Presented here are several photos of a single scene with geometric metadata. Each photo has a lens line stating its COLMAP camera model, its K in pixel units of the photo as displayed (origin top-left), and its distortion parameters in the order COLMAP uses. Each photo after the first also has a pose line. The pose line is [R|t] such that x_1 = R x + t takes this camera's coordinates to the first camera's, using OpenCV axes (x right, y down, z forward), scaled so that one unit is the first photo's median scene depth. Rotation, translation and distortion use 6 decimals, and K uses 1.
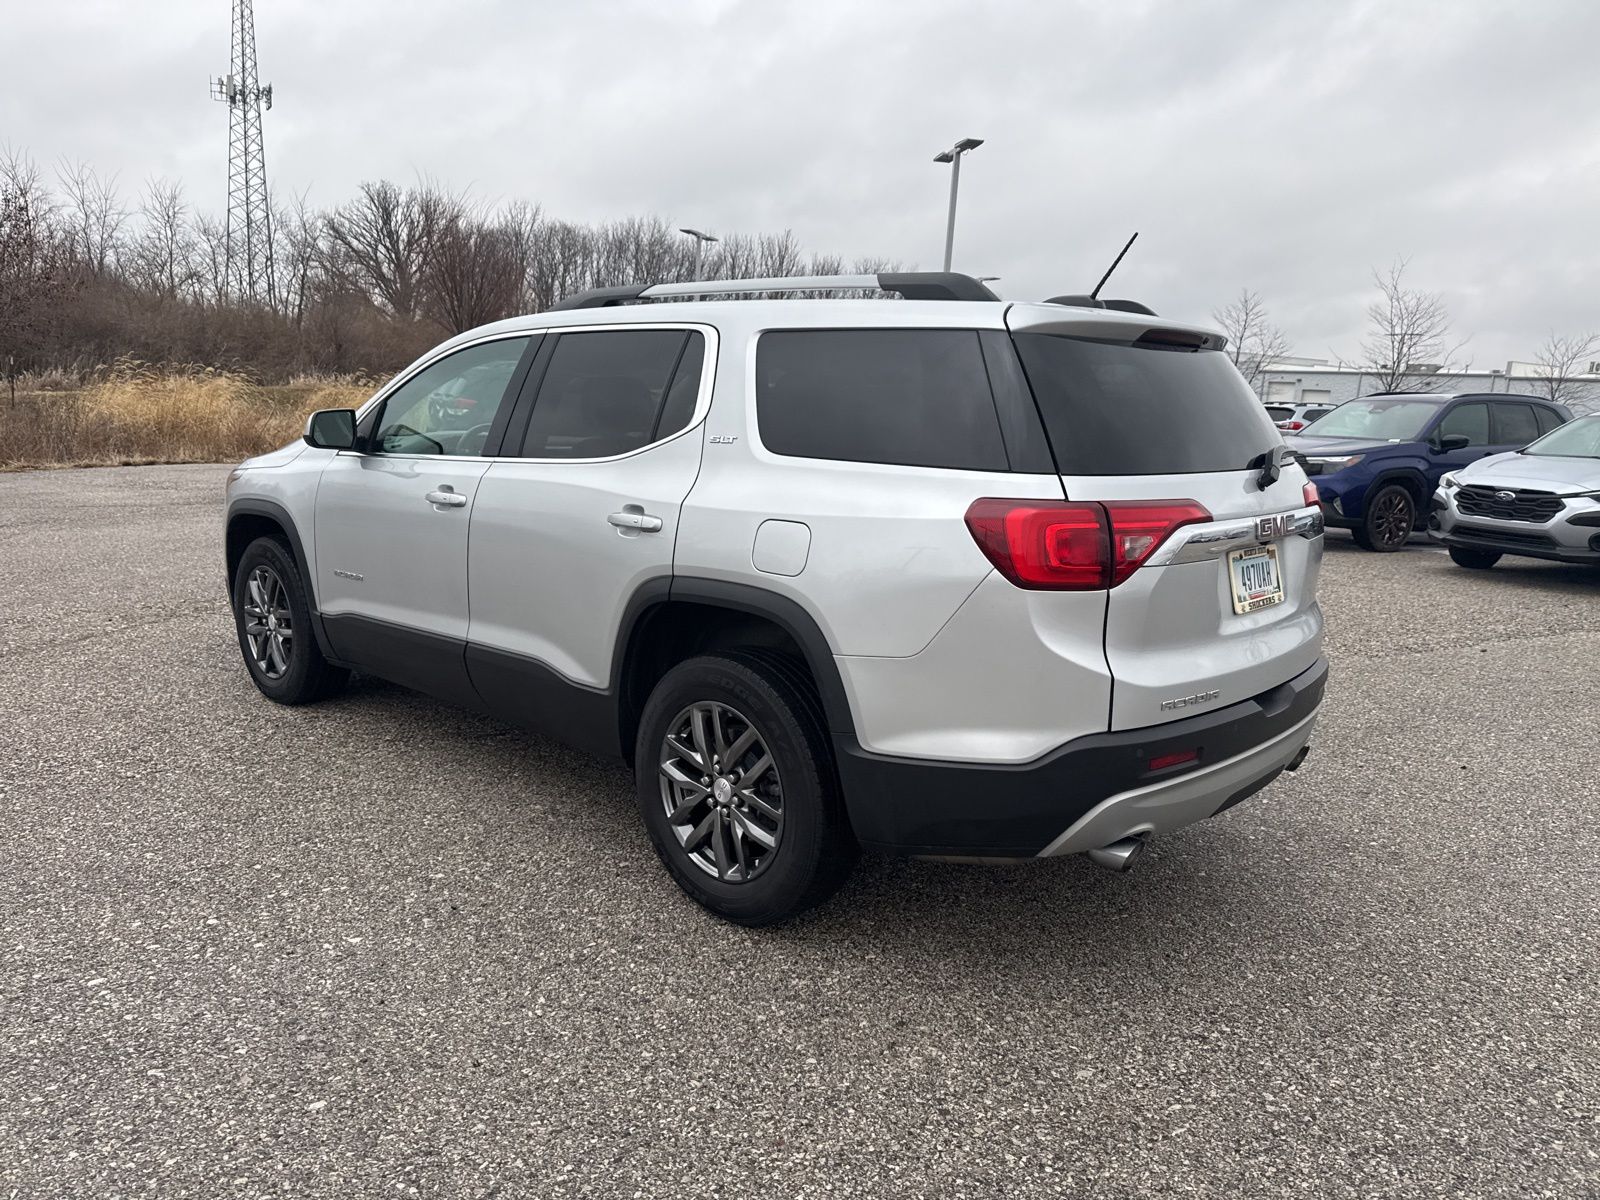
lens RADIAL K [[1106.6, 0, 809.6], [0, 1106.6, 597.7], [0, 0, 1]] dist [0.081695, -0.118051]
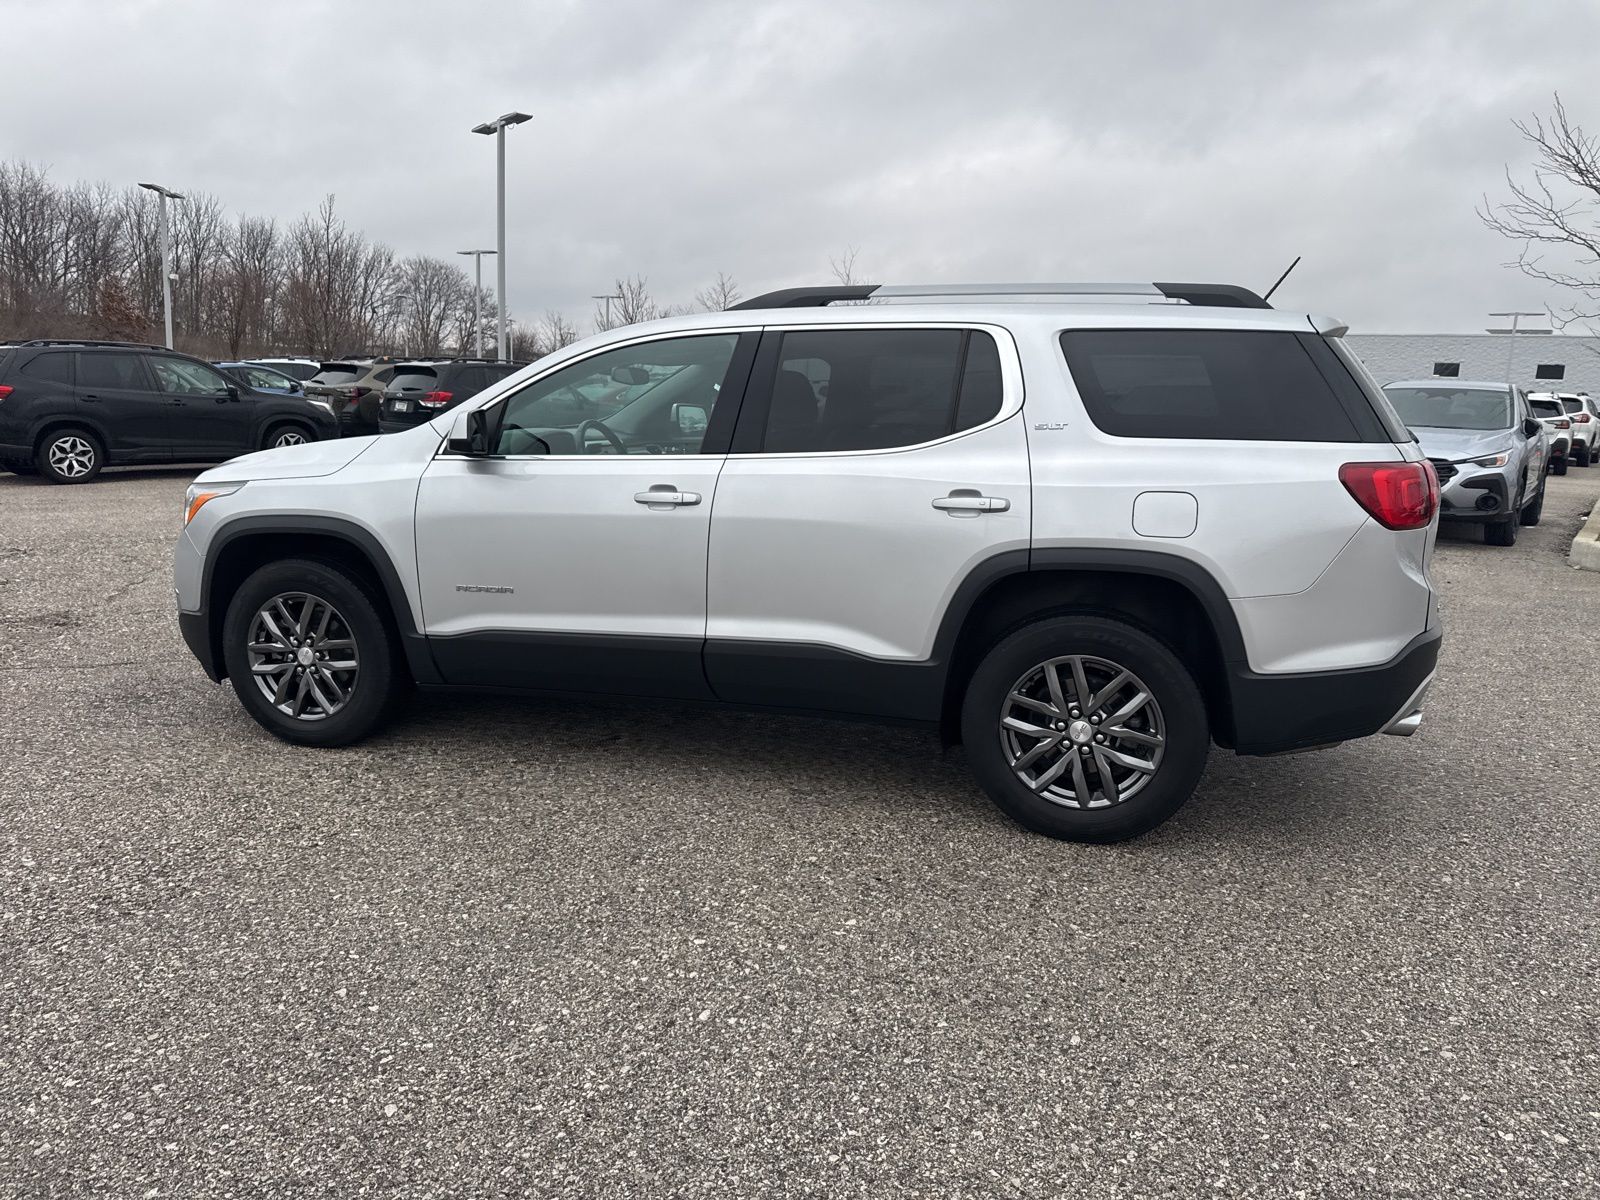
lens RADIAL K [[1119.8, 0, 808.3], [0, 1119.8, 587.6], [0, 0, 1]] dist [0.023072, -0.027020]
pose [[0.899975, -0.095716, 0.425305, -0.804427], [0.091393, 0.995344, 0.030612, -0.035554], [-0.426255, 0.011319, 0.904532, 0.068796]]
